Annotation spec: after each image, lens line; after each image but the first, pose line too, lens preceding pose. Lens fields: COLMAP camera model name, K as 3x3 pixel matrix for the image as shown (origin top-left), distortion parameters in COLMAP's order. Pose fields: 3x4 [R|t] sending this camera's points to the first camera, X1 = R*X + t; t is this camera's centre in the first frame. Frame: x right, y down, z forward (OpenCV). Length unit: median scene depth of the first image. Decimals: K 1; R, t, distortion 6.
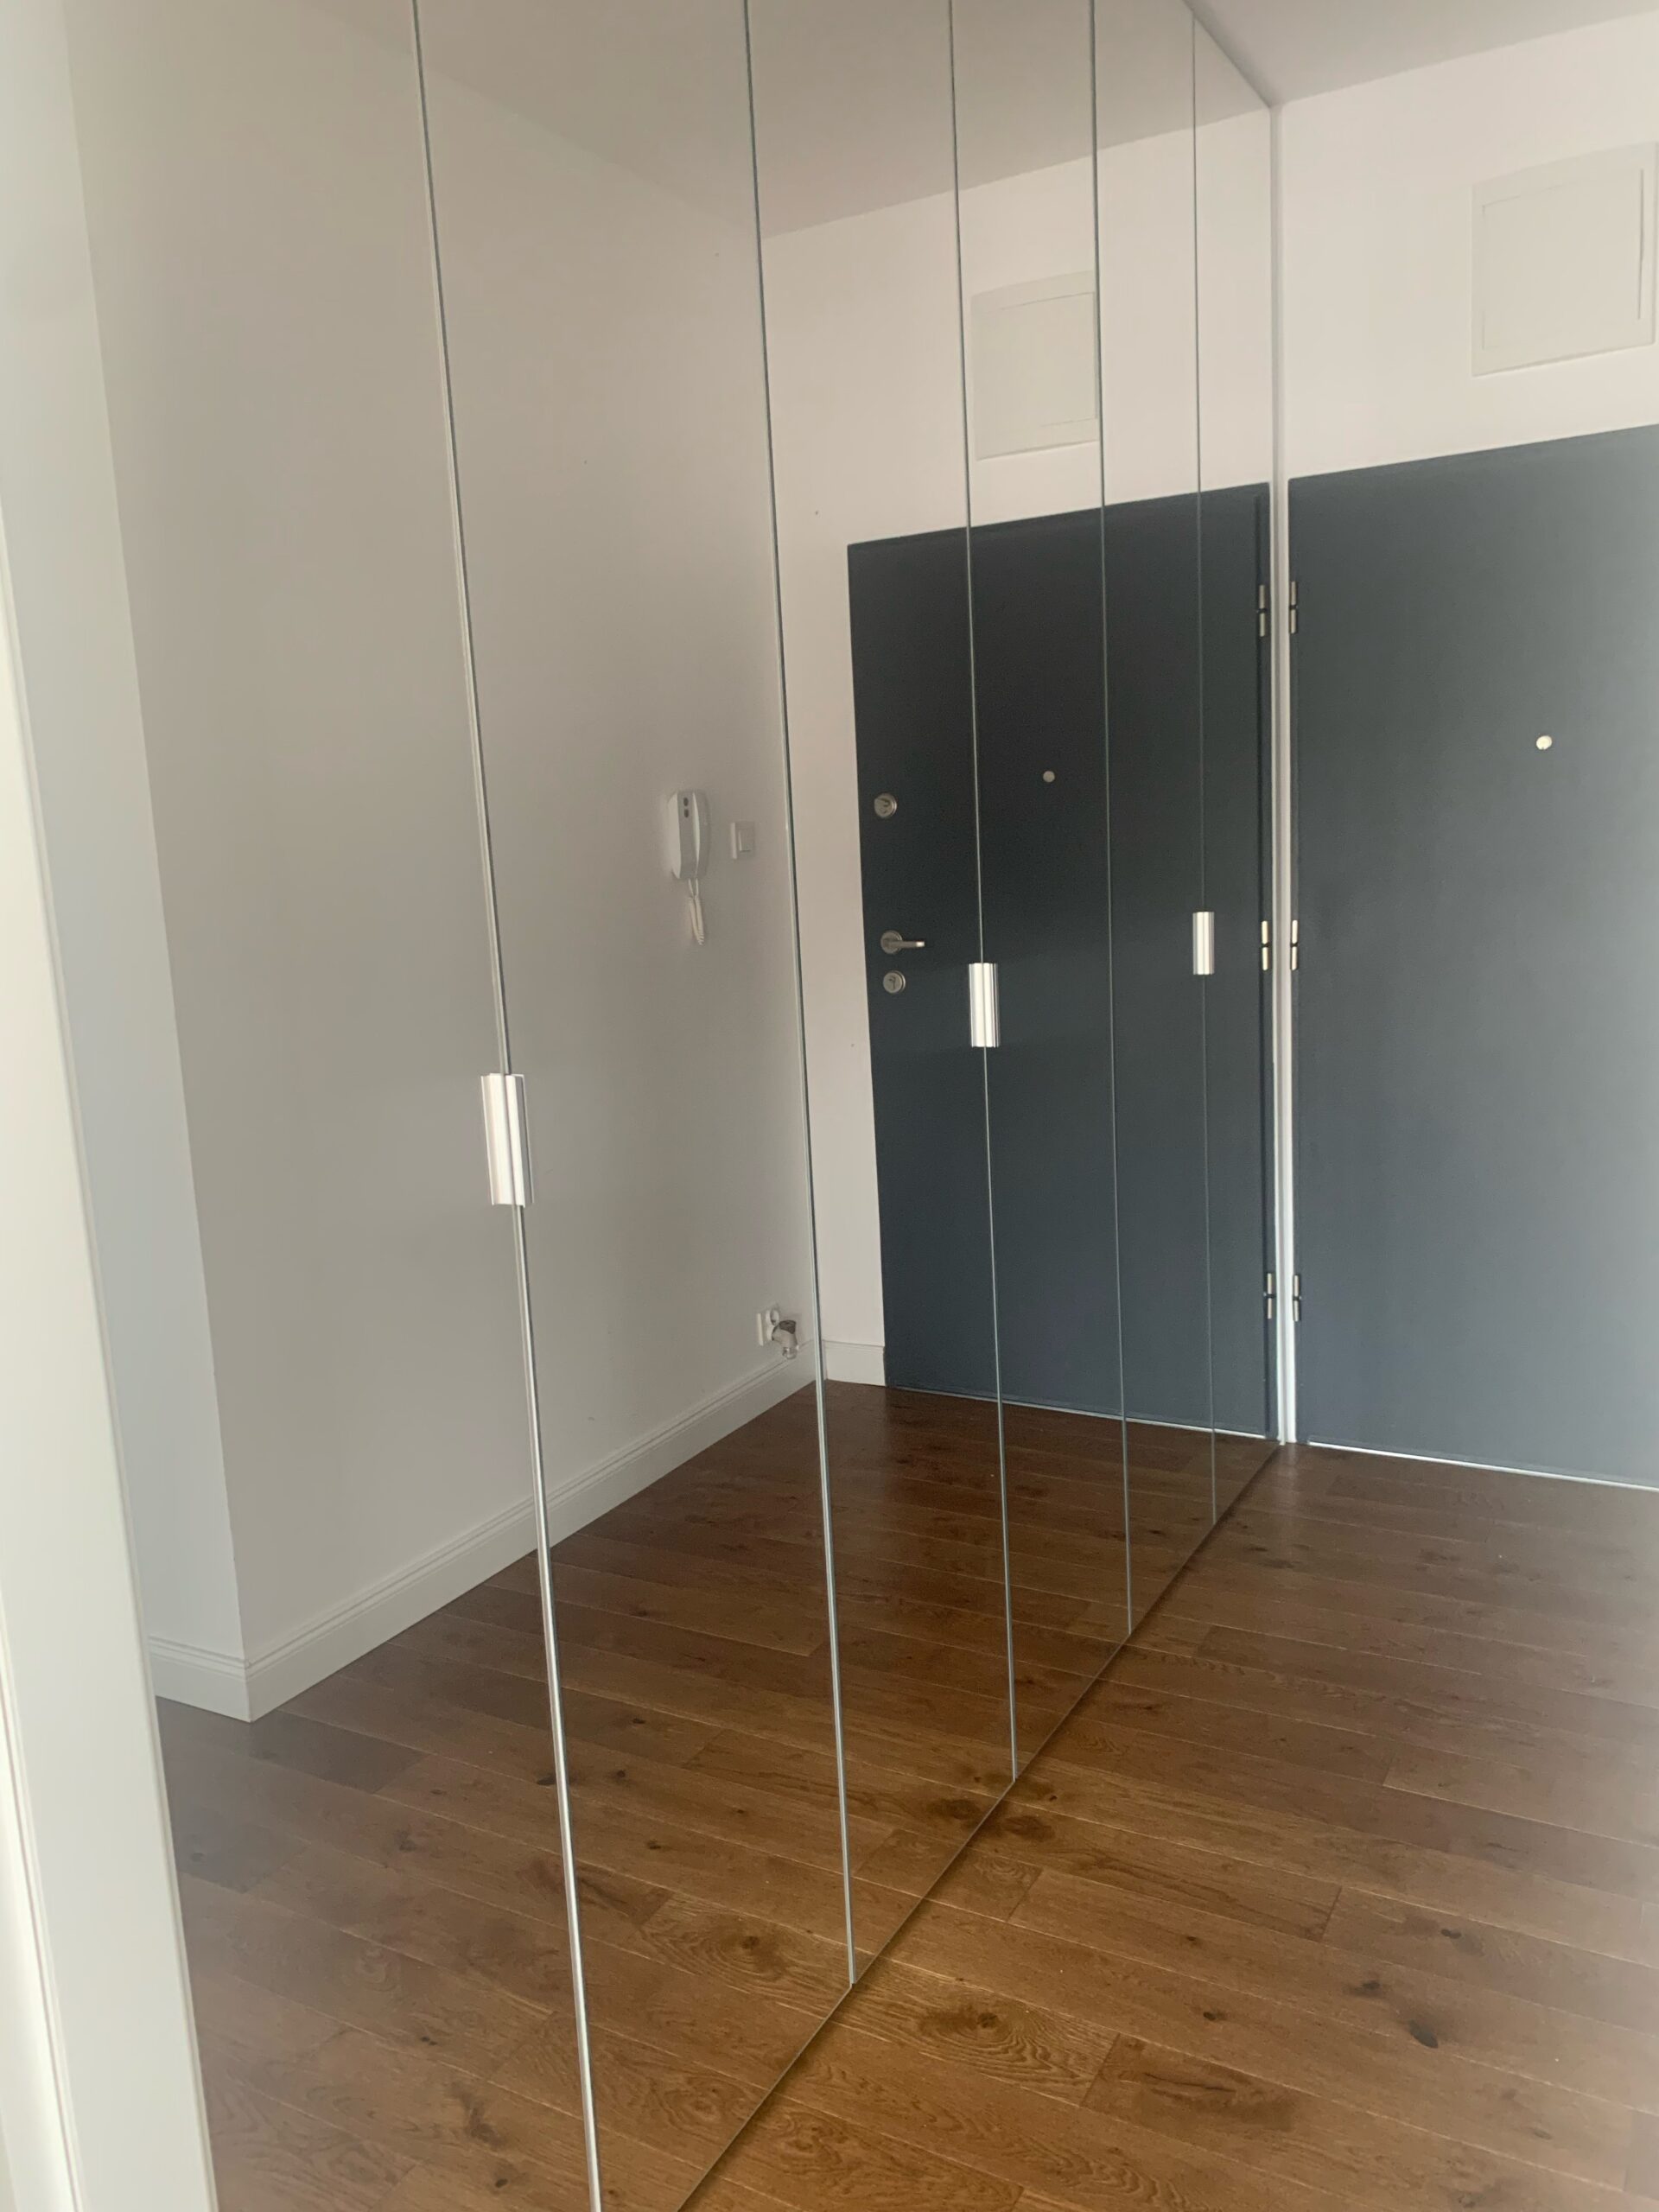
lens RADIAL K [[1679.7, 0, 829.5], [0, 1679.7, 1106.0], [0, 0, 1]] dist [-0.079929, 0.000168]
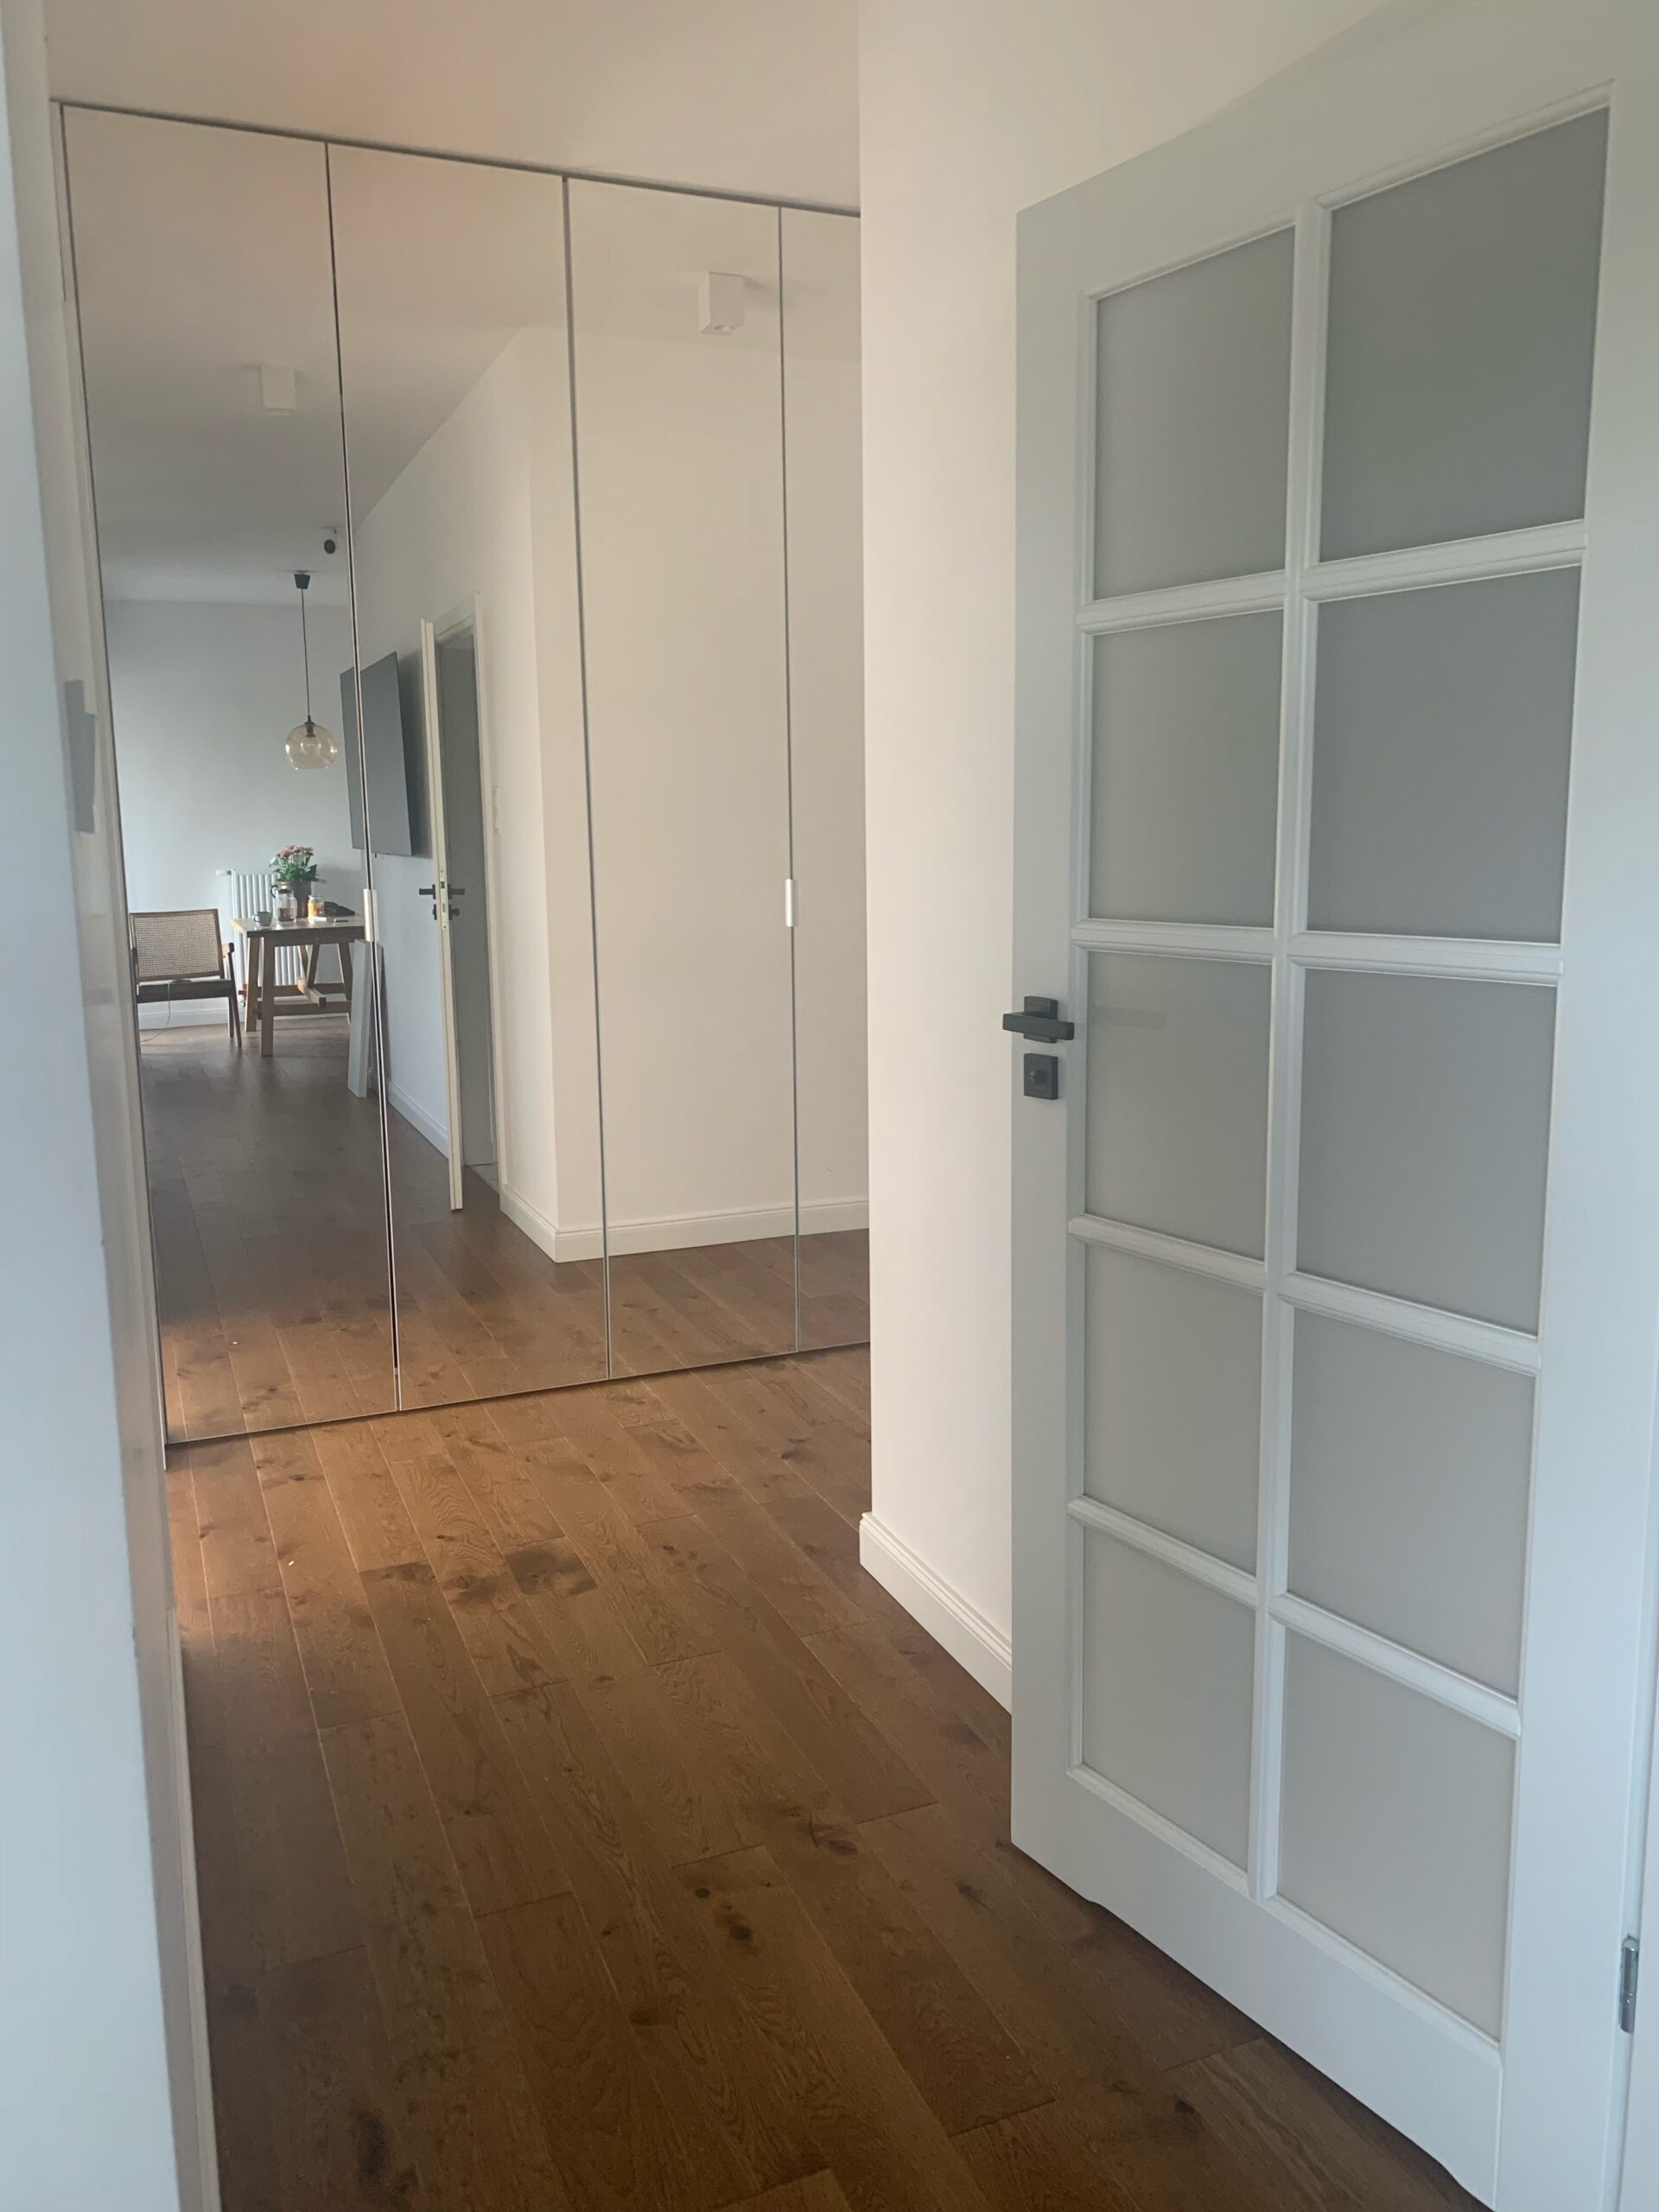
lens RADIAL K [[1679.7, 0, 829.5], [0, 1679.7, 1106.0], [0, 0, 1]] dist [-0.079929, 0.000168]
pose [[0.792038, 0.146313, -0.592679, 1.384896], [-0.129102, 0.989041, 0.071634, 0.026037], [0.596665, 0.019780, 0.802247, -0.484510]]
